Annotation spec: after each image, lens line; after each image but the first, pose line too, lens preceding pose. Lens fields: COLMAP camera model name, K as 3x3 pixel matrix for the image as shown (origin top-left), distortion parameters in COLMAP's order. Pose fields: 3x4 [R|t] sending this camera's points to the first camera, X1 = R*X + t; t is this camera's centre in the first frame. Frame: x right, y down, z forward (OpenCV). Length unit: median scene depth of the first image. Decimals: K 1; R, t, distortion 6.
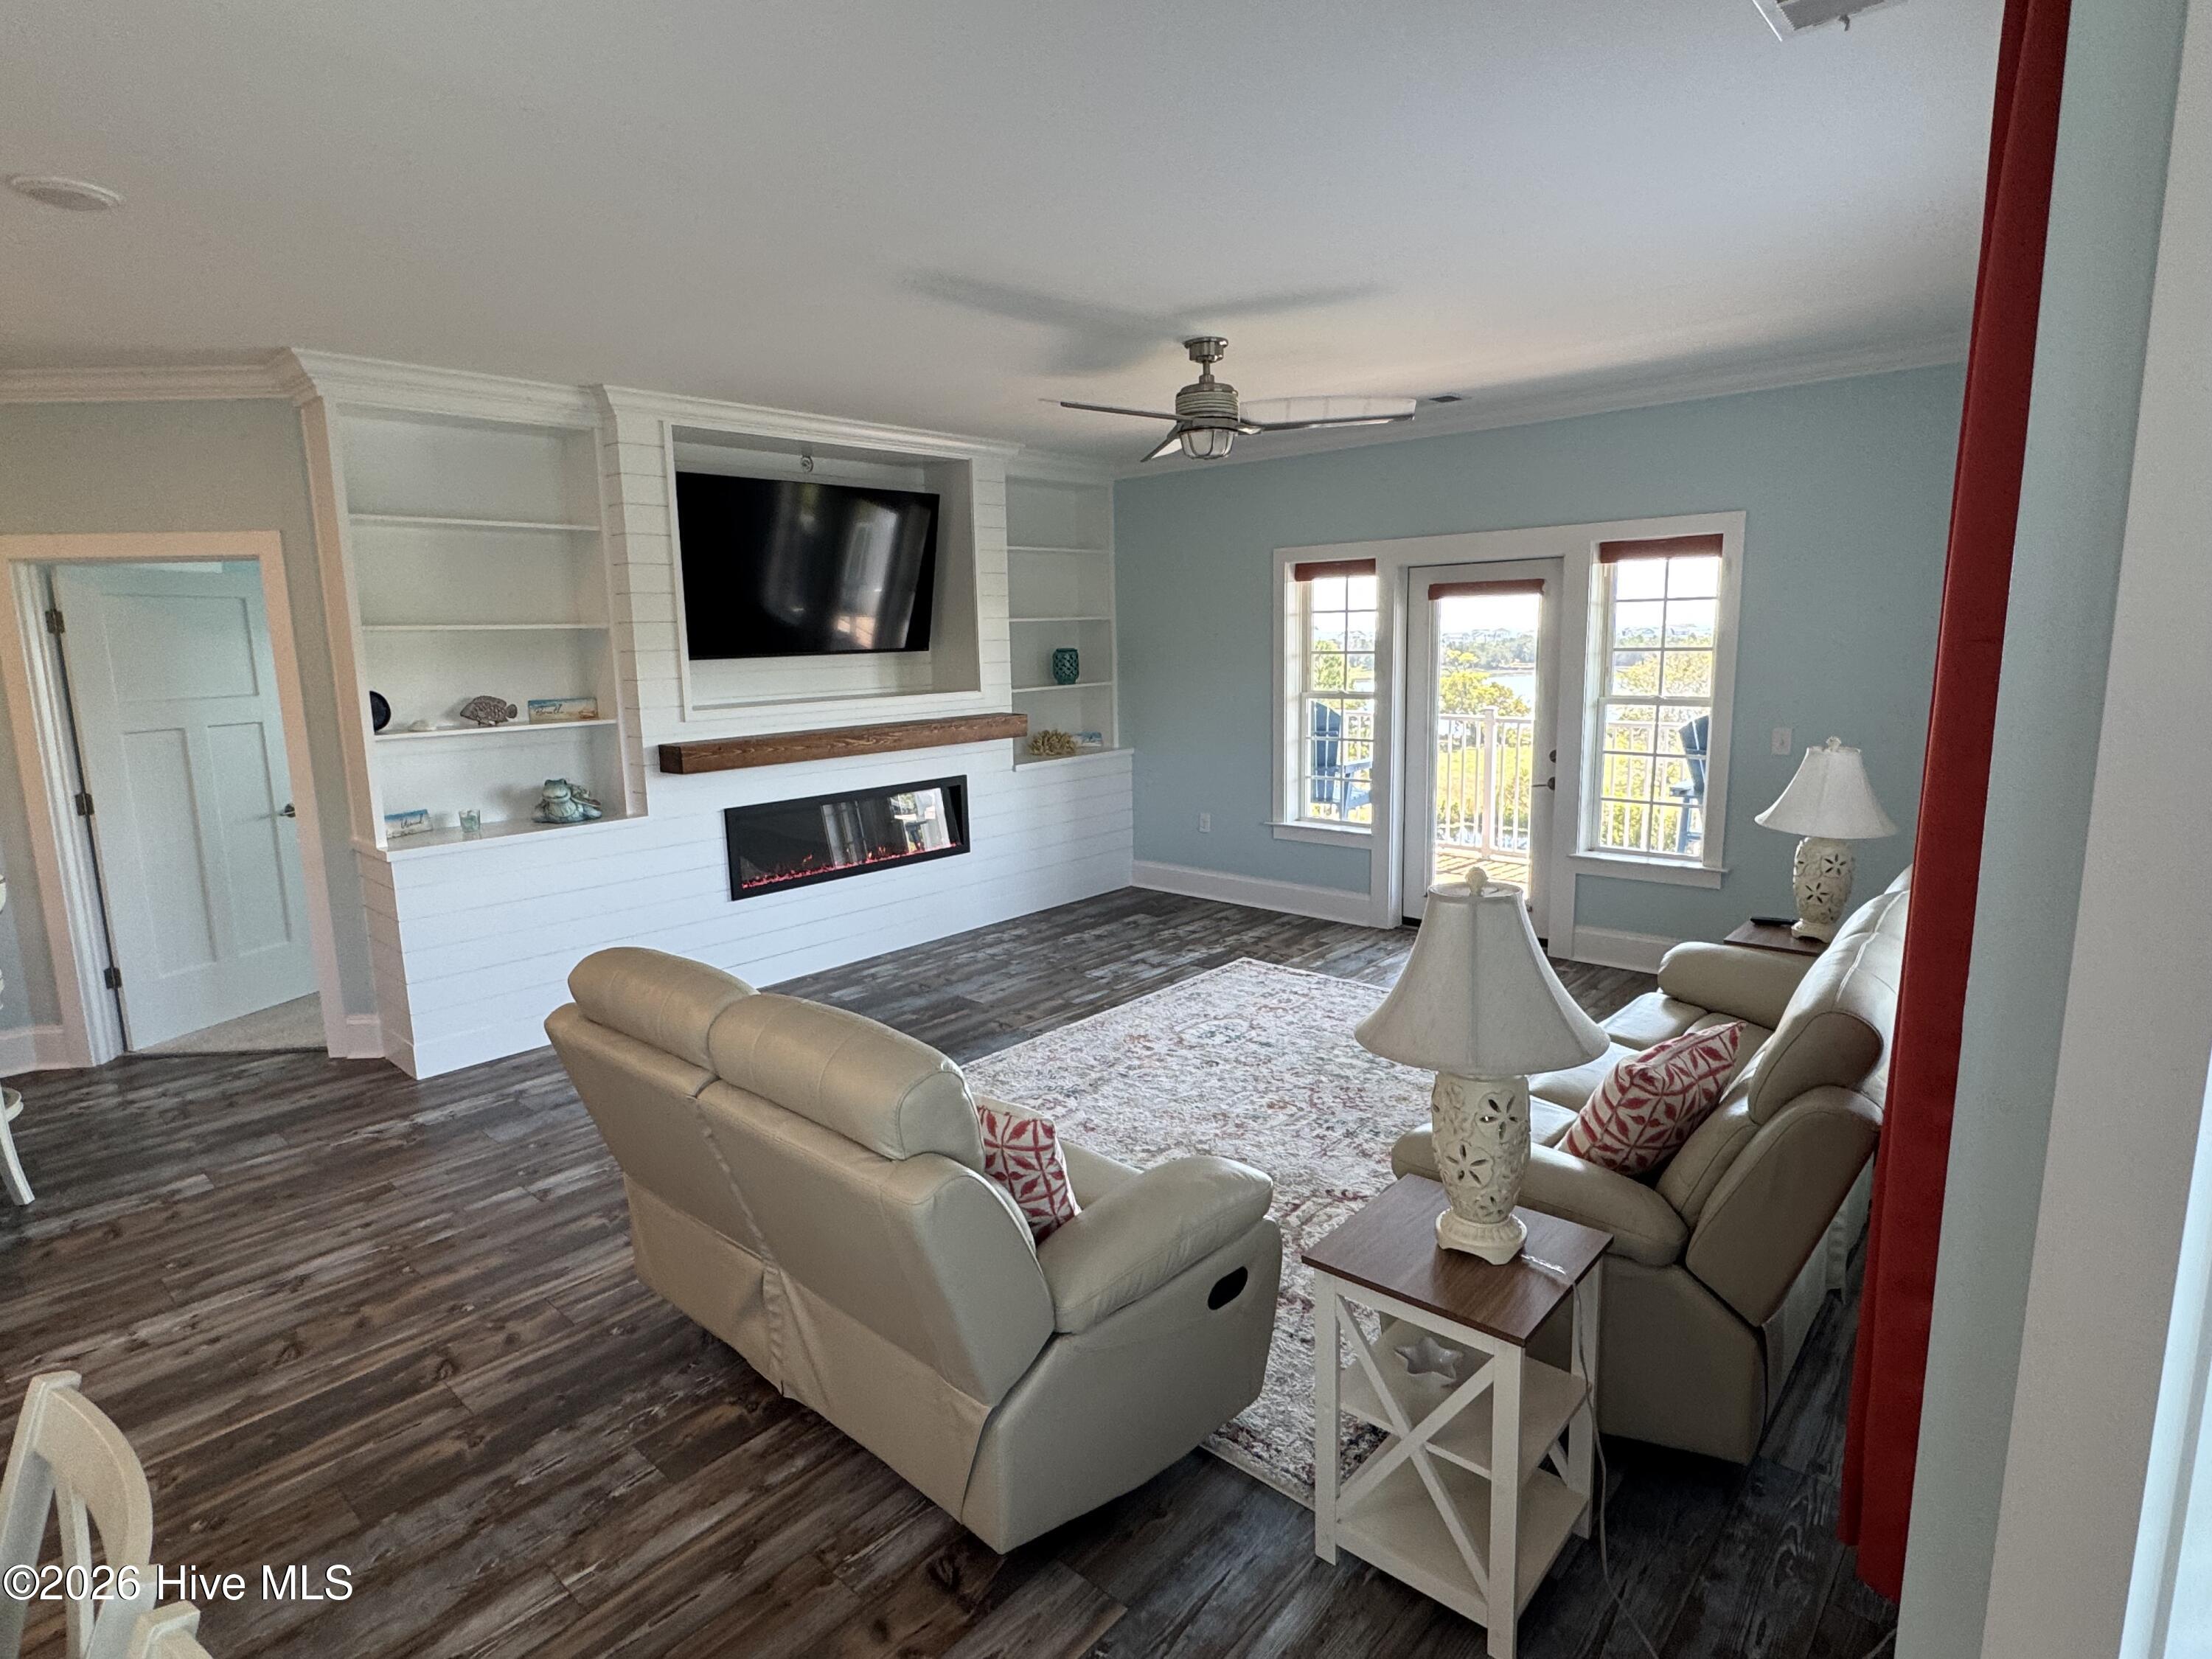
lens RADIAL K [[1179.3, 0, 1106.0], [0, 1179.3, 829.5], [0, 0, 1]] dist [0.005902, 0.000070]
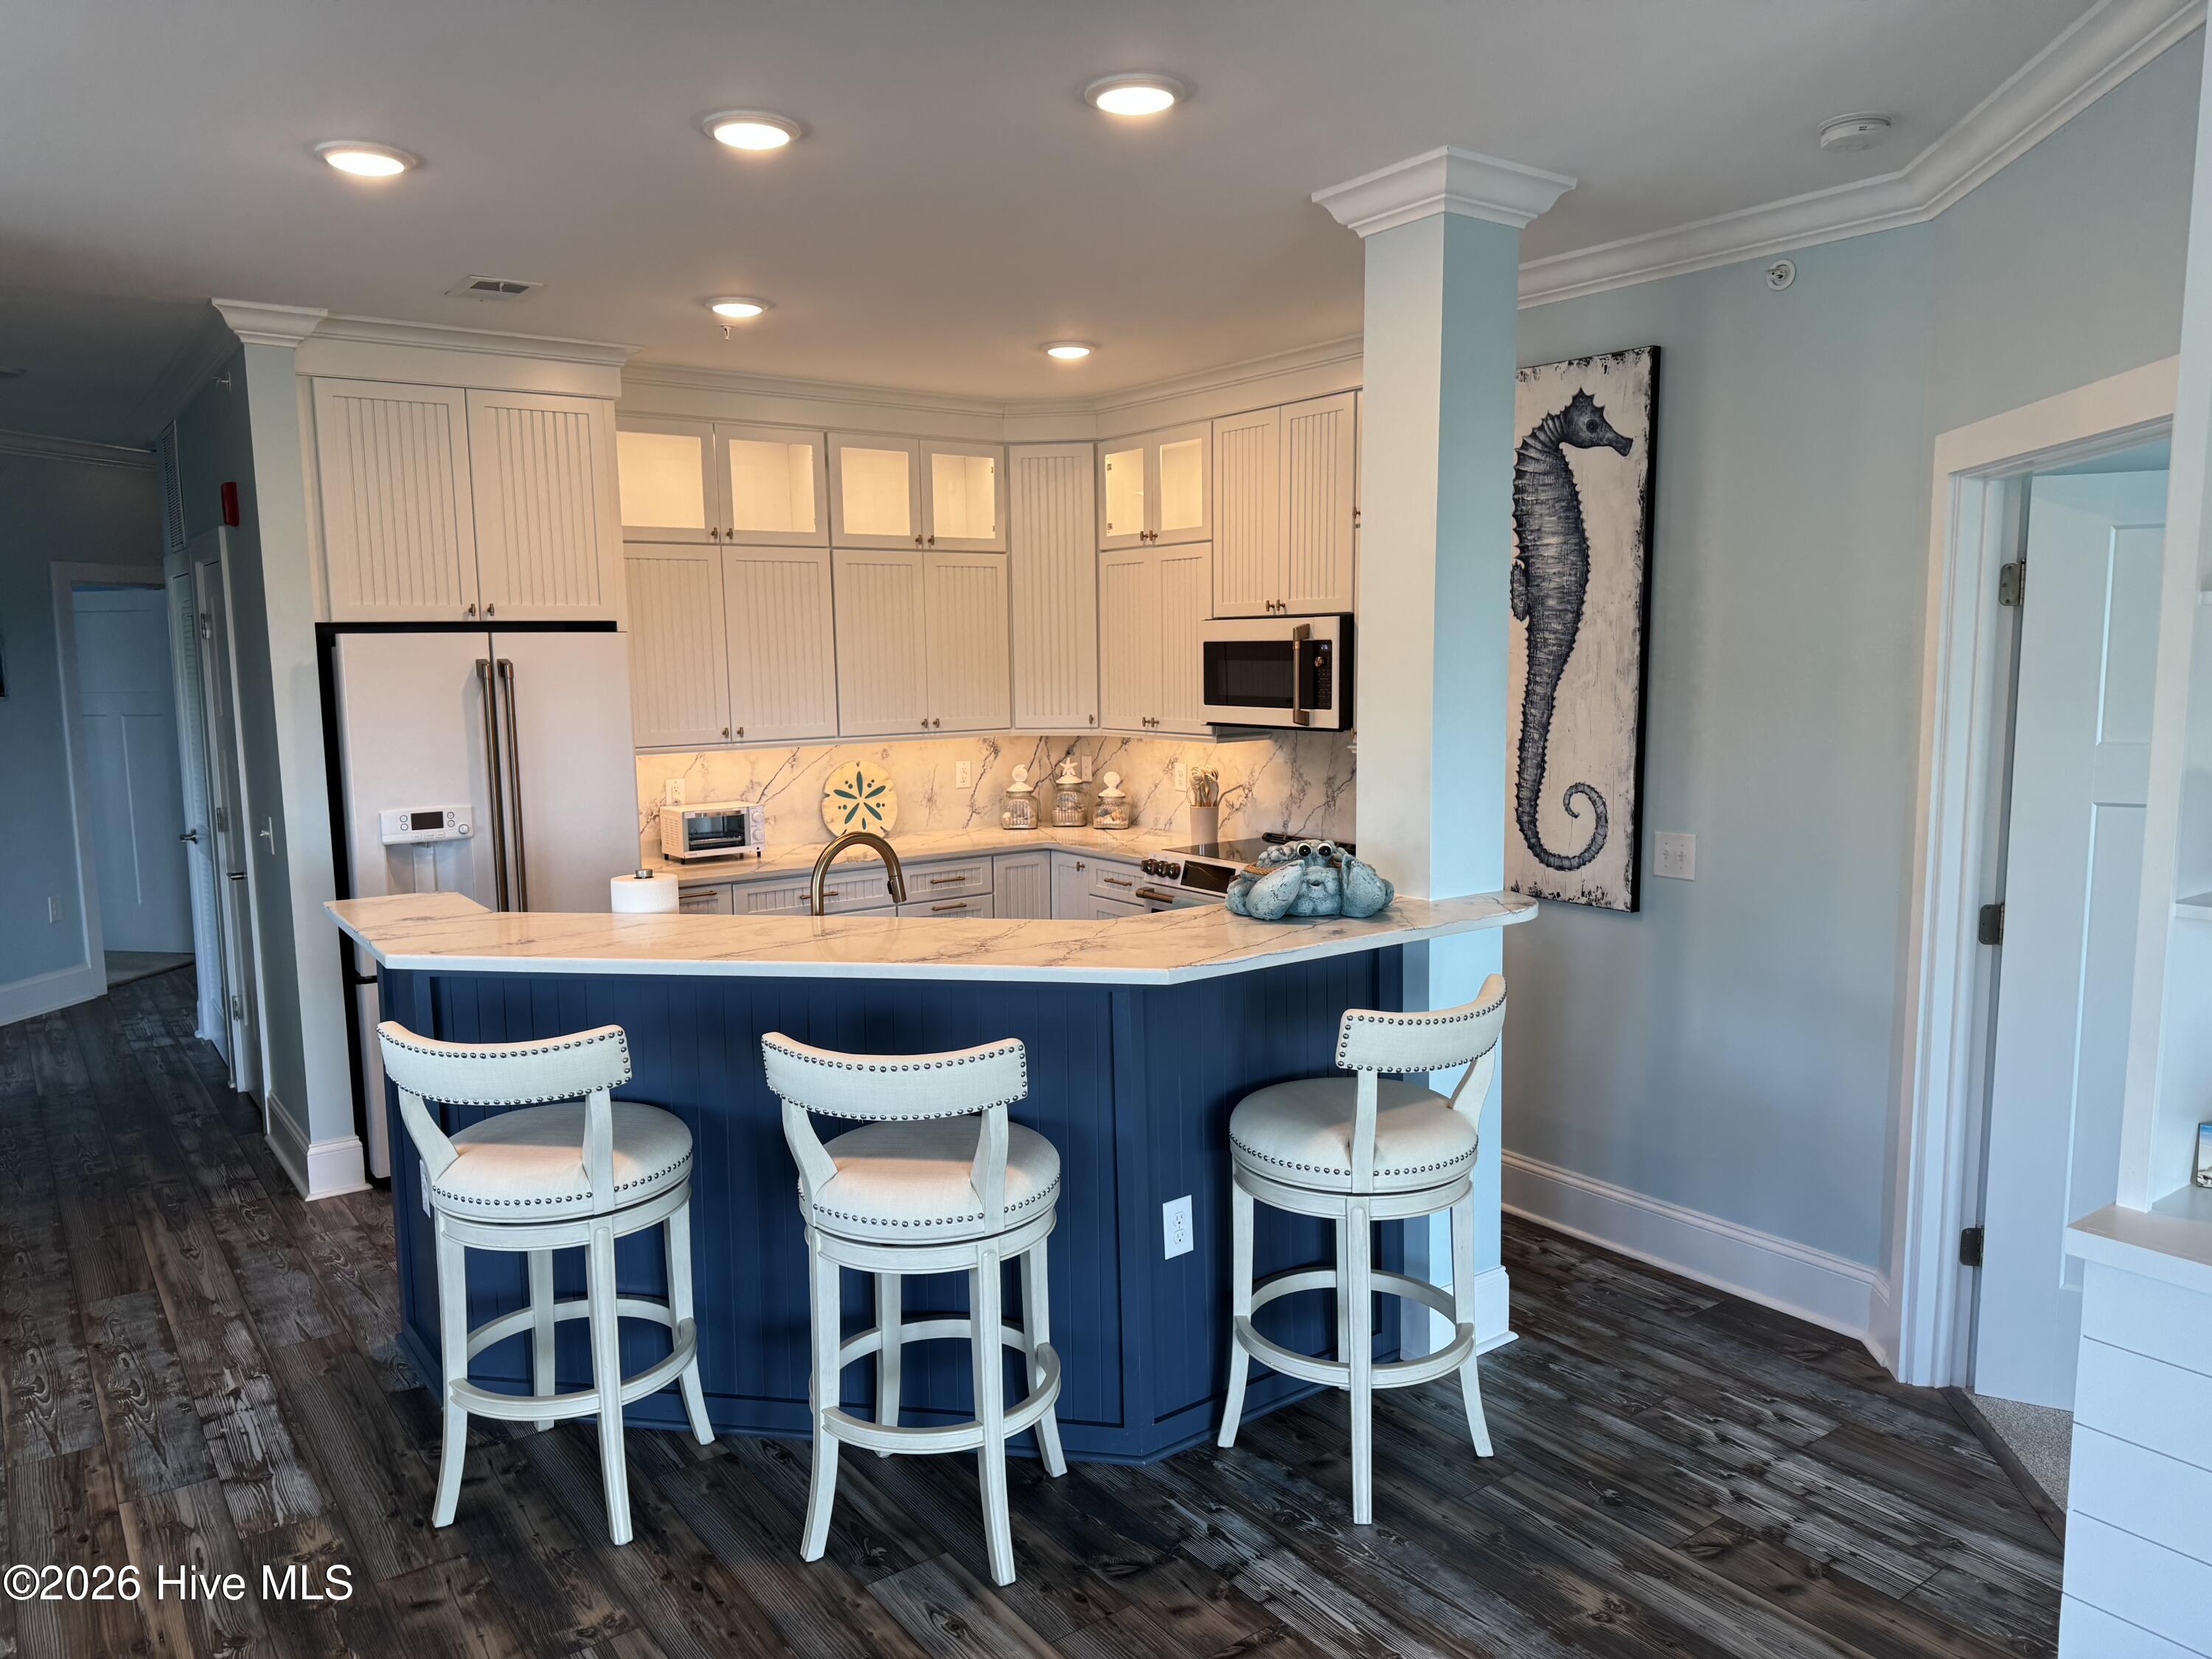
lens RADIAL K [[1549.9, 0, 1106.0], [0, 1549.9, 829.5], [0, 0, 1]] dist [0.076259, -0.100101]
pose [[-0.211977, 0.144018, -0.966605, -0.099569], [-0.143331, 0.973805, 0.176524, -0.129415], [0.966707, 0.175963, -0.185782, 0.731927]]
